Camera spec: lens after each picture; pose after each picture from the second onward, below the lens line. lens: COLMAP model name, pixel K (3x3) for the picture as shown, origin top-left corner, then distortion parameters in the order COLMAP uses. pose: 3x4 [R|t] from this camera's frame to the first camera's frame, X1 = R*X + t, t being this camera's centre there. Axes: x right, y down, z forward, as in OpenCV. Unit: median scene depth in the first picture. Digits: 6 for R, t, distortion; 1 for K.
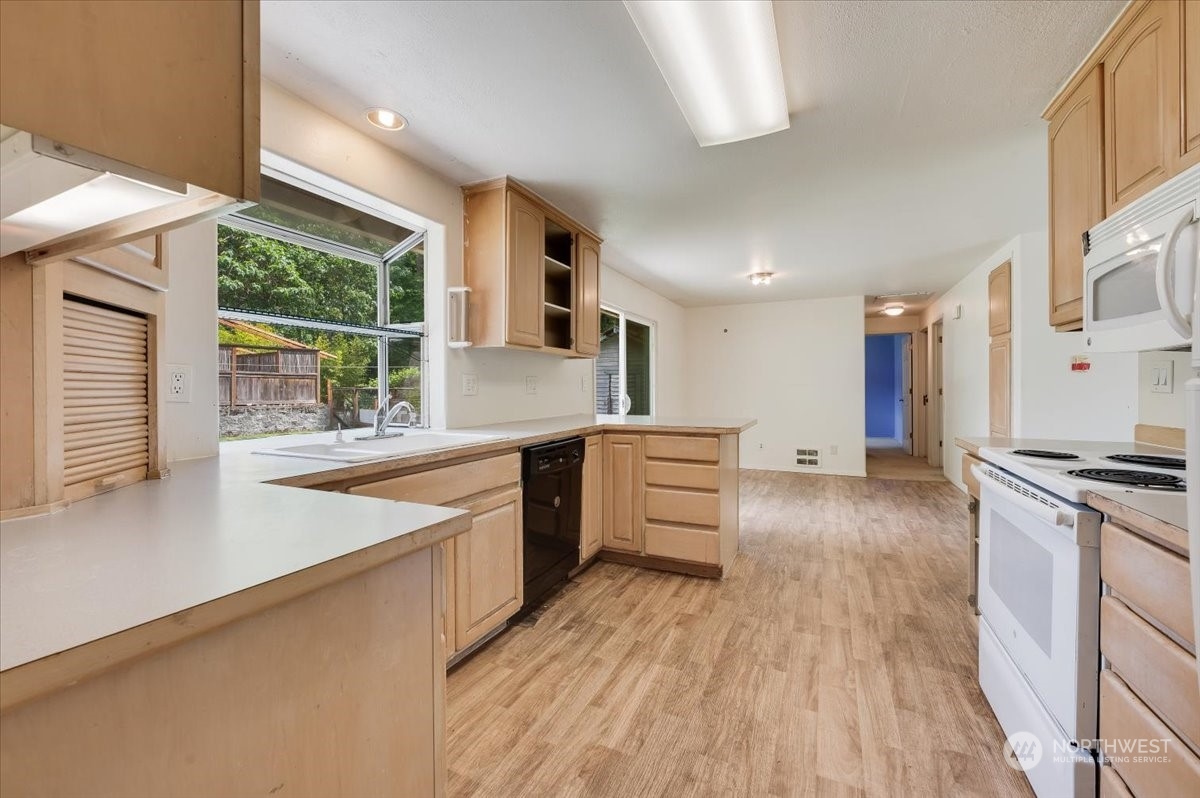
lens RADIAL K [[482.9, 0, 600.1], [0, 482.9, 388.5], [0, 0, 1]] dist [-0.001213, -0.000027]
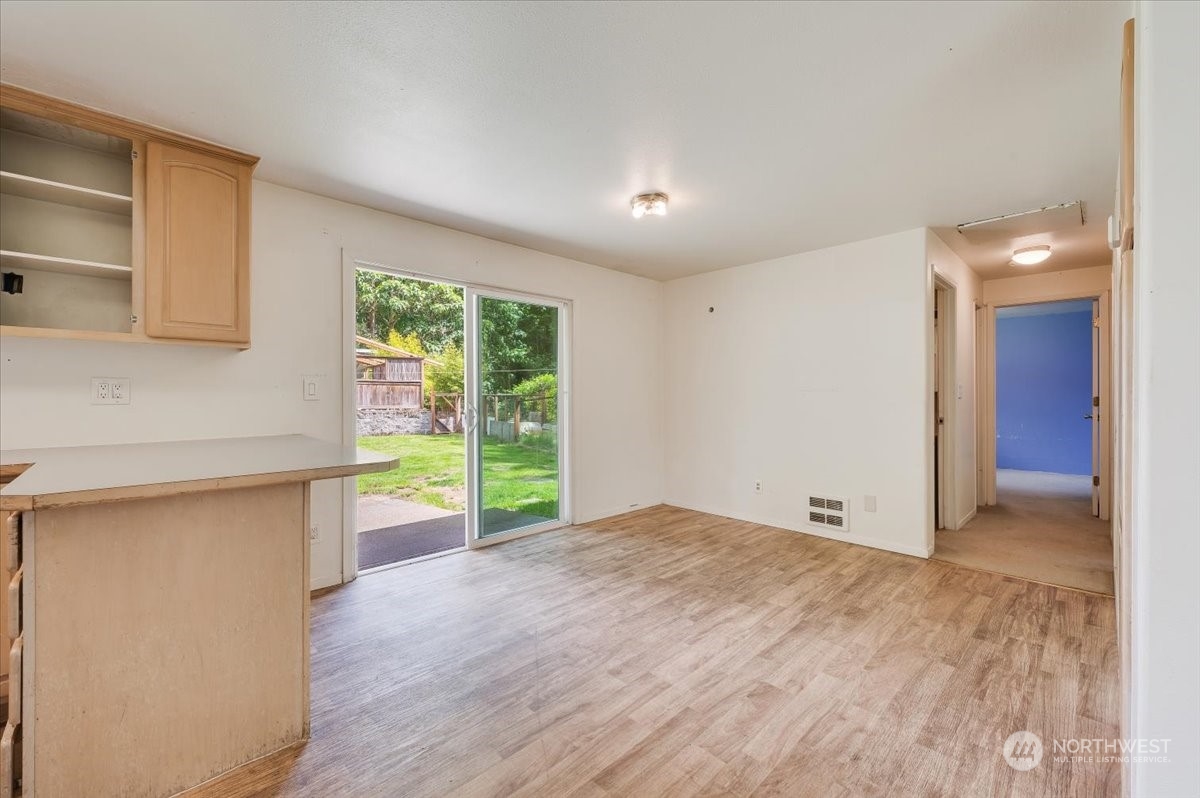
lens RADIAL K [[483.8, 0, 600.2], [0, 483.8, 396.5], [0, 0, 1]] dist [-0.000918, -0.000132]
pose [[0.936199, 0.003052, -0.351456, 0.863298], [-0.001661, 0.999990, 0.004260, -0.004968], [0.351466, -0.003404, 0.936195, 0.776566]]
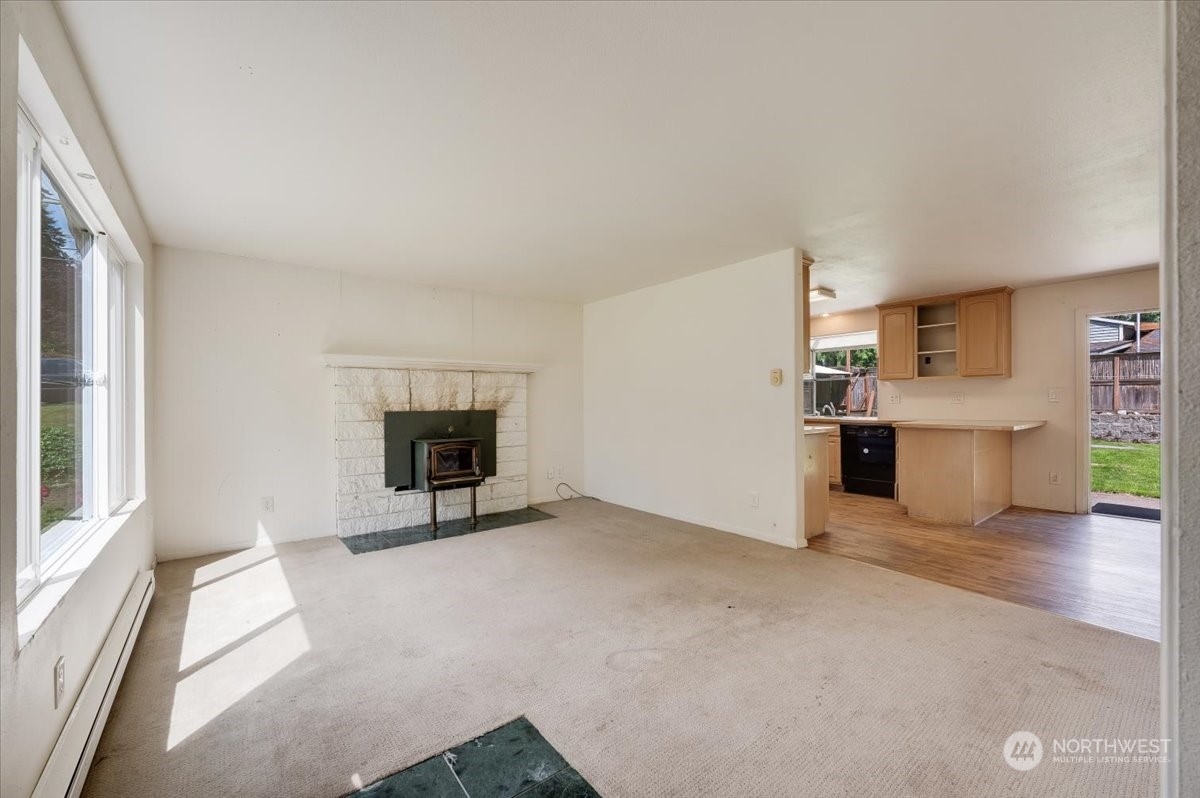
lens RADIAL K [[485.5, 0, 599.5], [0, 485.5, 401.1], [0, 0, 1]] dist [-0.000517, 0.000014]
pose [[-0.441836, 0.004620, -0.897084, 2.262079], [0.007001, 0.999974, 0.001702, -0.010475], [0.897068, -0.005529, -0.441857, 0.802213]]
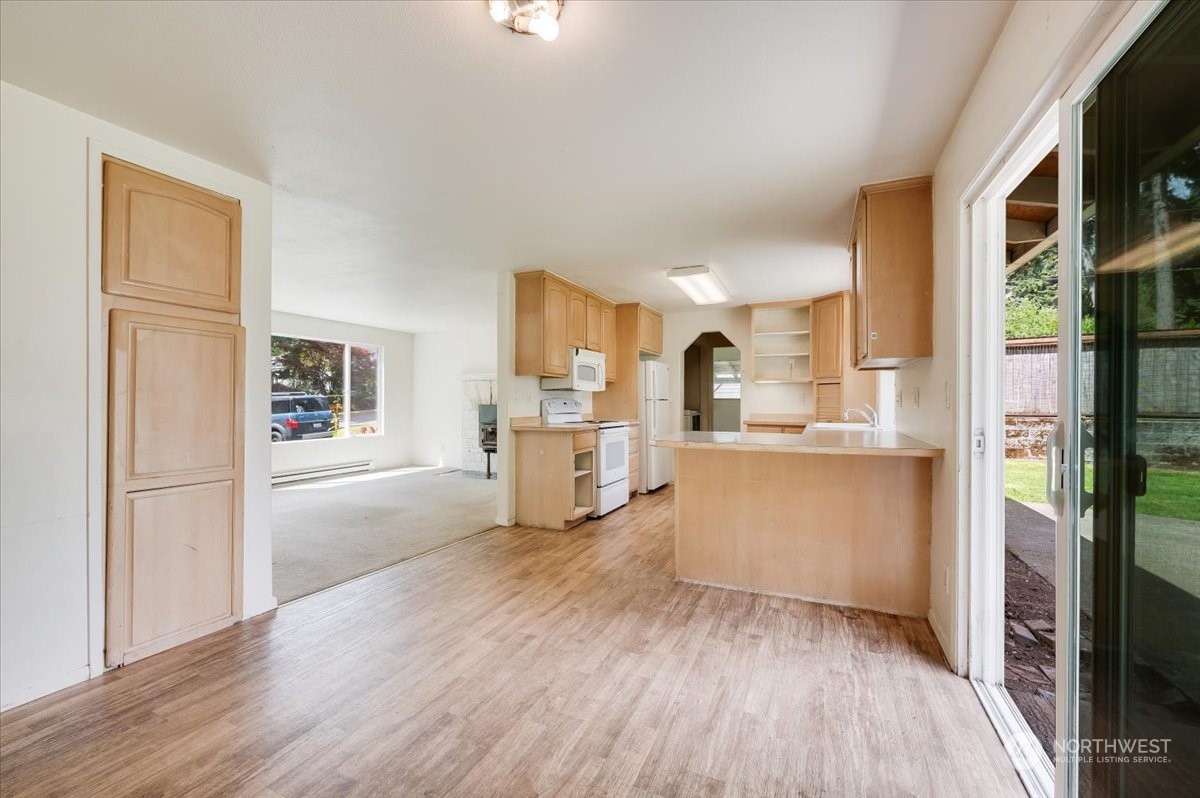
lens RADIAL K [[485.5, 0, 599.5], [0, 485.5, 401.1], [0, 0, 1]] dist [-0.000517, 0.000014]
pose [[-0.999875, 0.001235, -0.015787, 0.529443], [0.001202, 0.999997, 0.002112, -0.004881], [0.015790, 0.002093, -0.999873, 2.281096]]
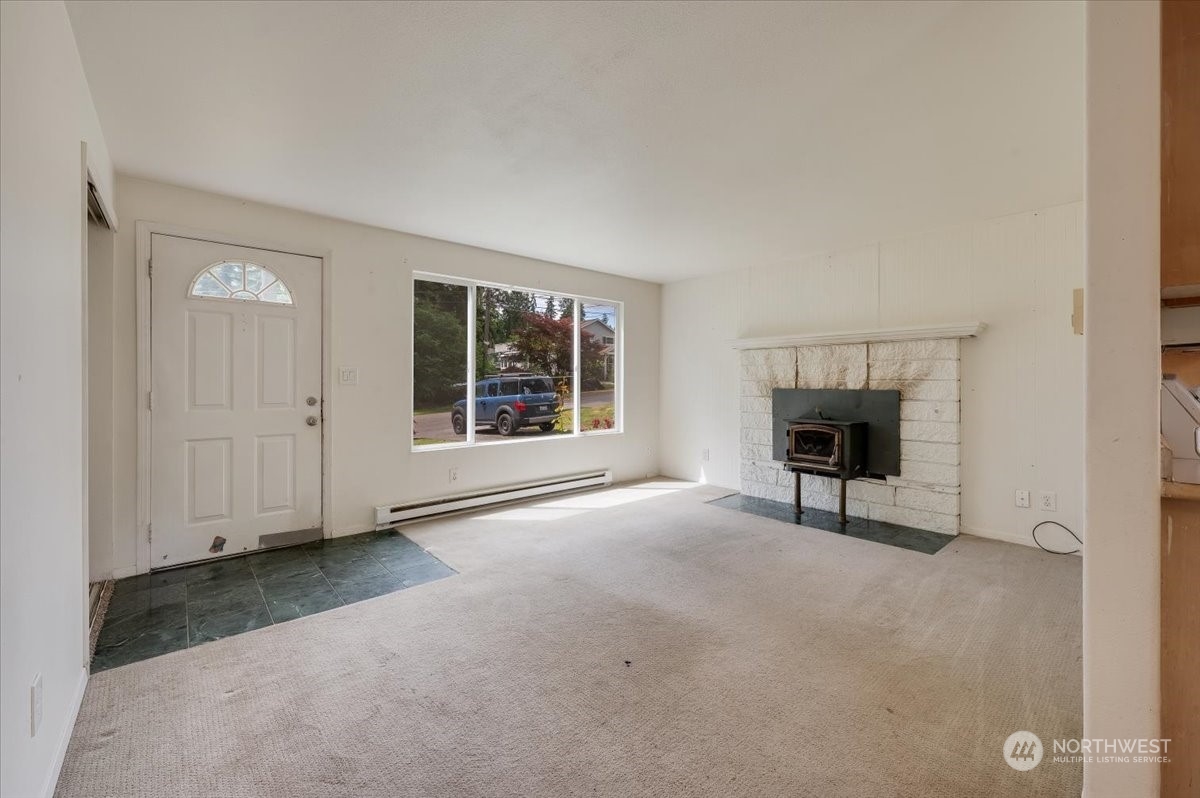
lens RADIAL K [[490.7, 0, 599.4], [0, 490.7, 379.3], [0, 0, 1]] dist [-0.000254, -0.000099]
pose [[-0.920197, 0.003640, 0.391438, 1.063333], [0.001865, 0.999986, -0.004915, -0.003362], [-0.391451, -0.003793, -0.920191, 1.268904]]
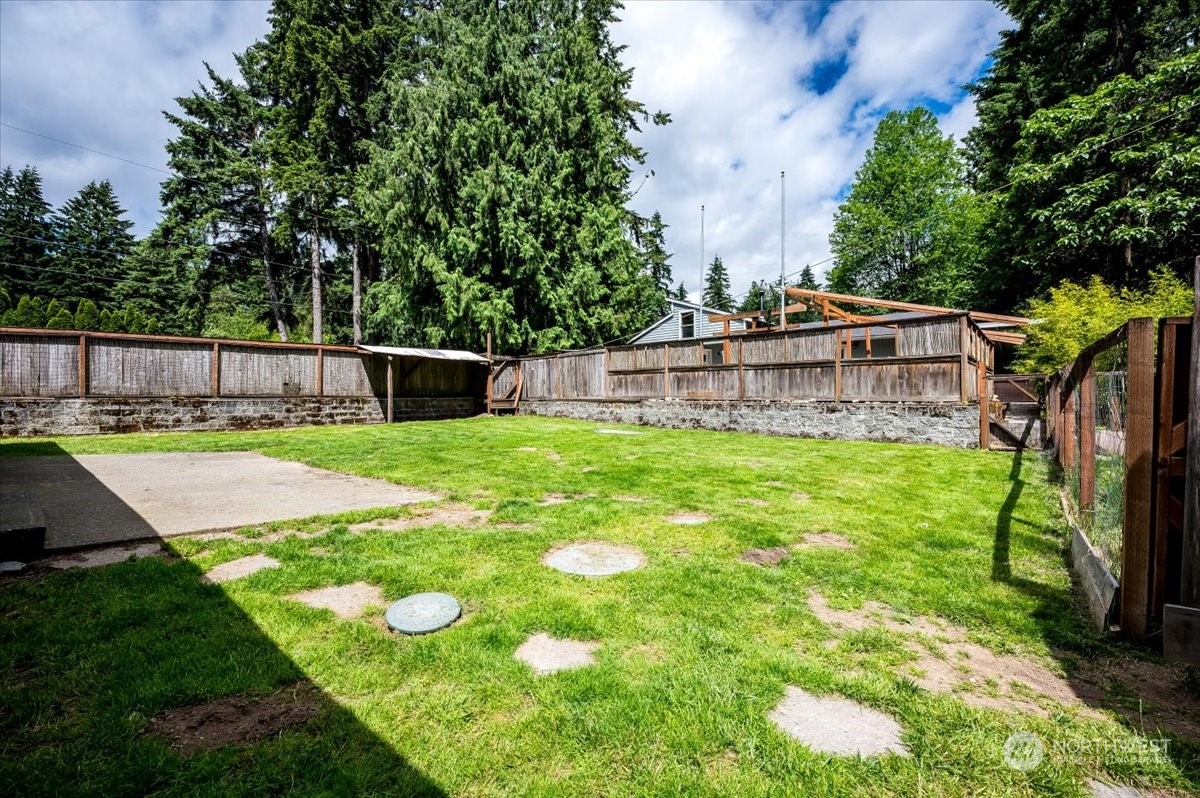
lens RADIAL K [[487.2, 0, 600.0], [0, 487.2, 399.0], [0, 0, 1]] dist [-0.019022, -0.000149]
pose [[-0.222831, 0.001181, -0.974856, 0.580270], [0.001751, 0.999998, 0.000811, 0.141737], [0.974856, -0.001527, -0.222833, 3.794786]]
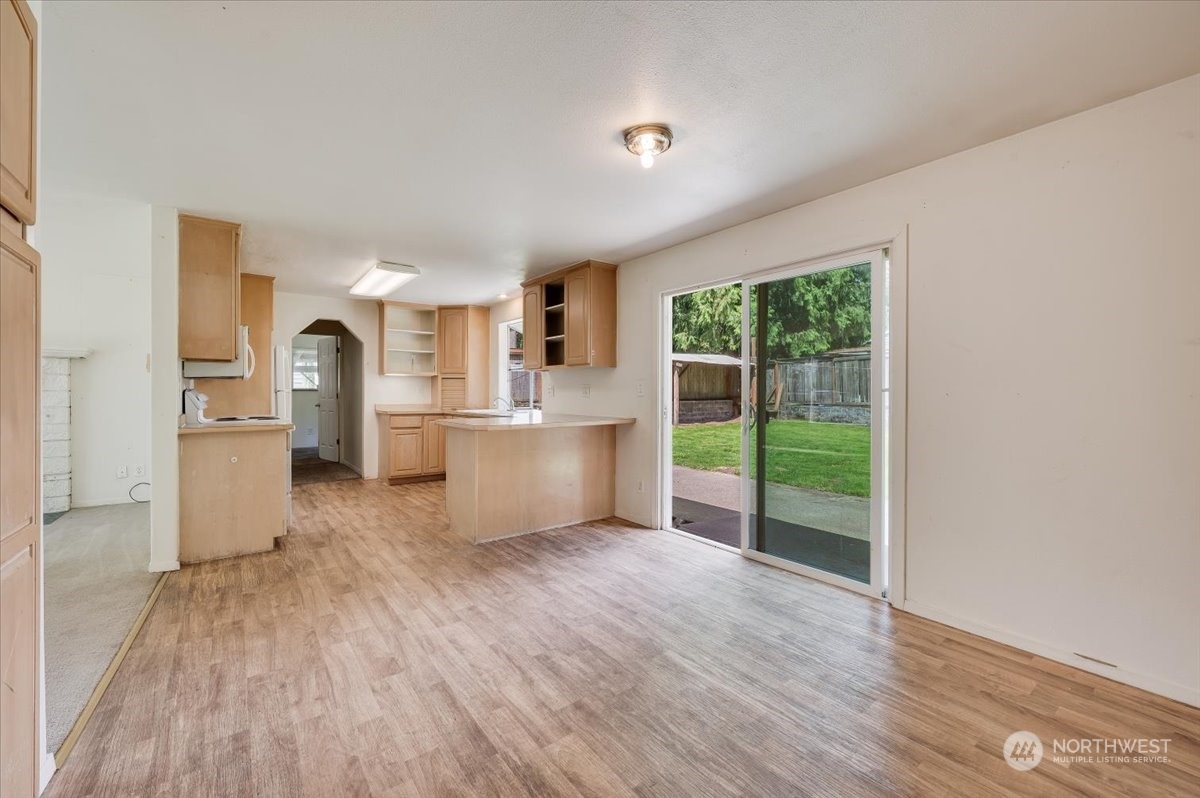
lens RADIAL K [[483.8, 0, 600.2], [0, 483.8, 396.5], [0, 0, 1]] dist [-0.000918, -0.000132]
pose [[-0.459423, 0.009204, -0.888170, 1.331982], [-0.001858, 0.999934, 0.011324, -0.008136], [0.888216, 0.006853, -0.459376, 2.077892]]
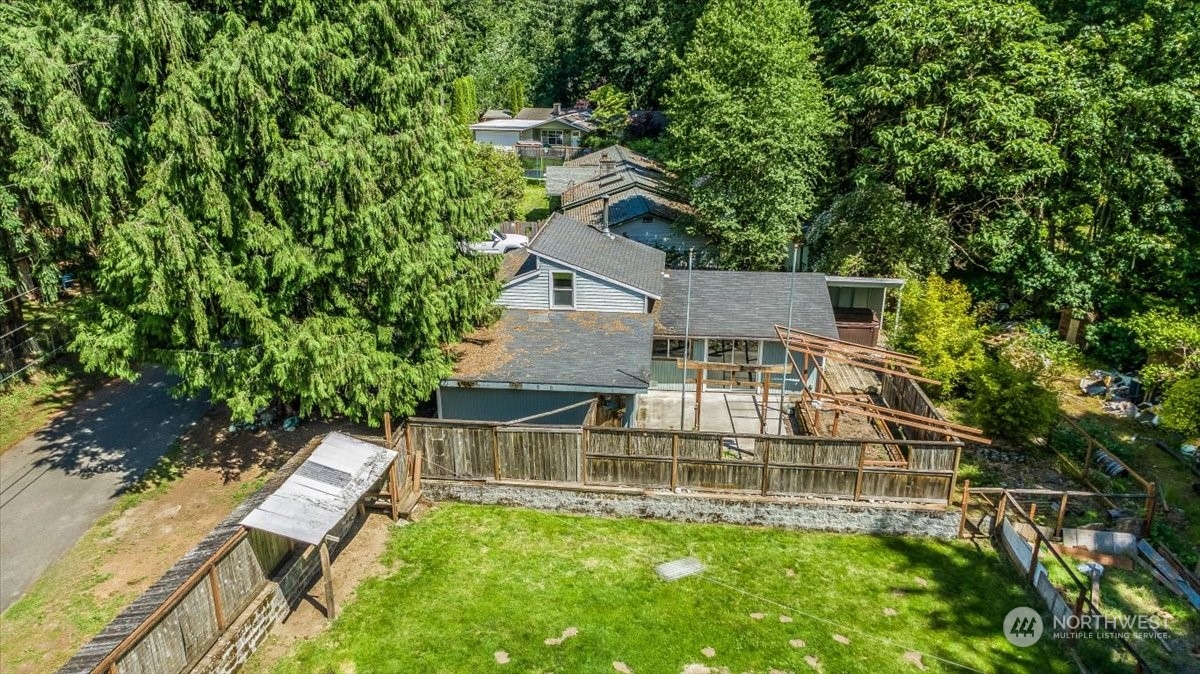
lens RADIAL K [[815.3, 0, 600.0], [0, 815.3, 337.0], [0, 0, 1]] dist [-0.006422, -0.000901]
pose [[0.425761, 0.309508, -0.850254, 1.278779], [-0.000230, 0.939715, 0.341959, -3.816603], [0.904835, -0.145397, 0.400166, -0.143406]]
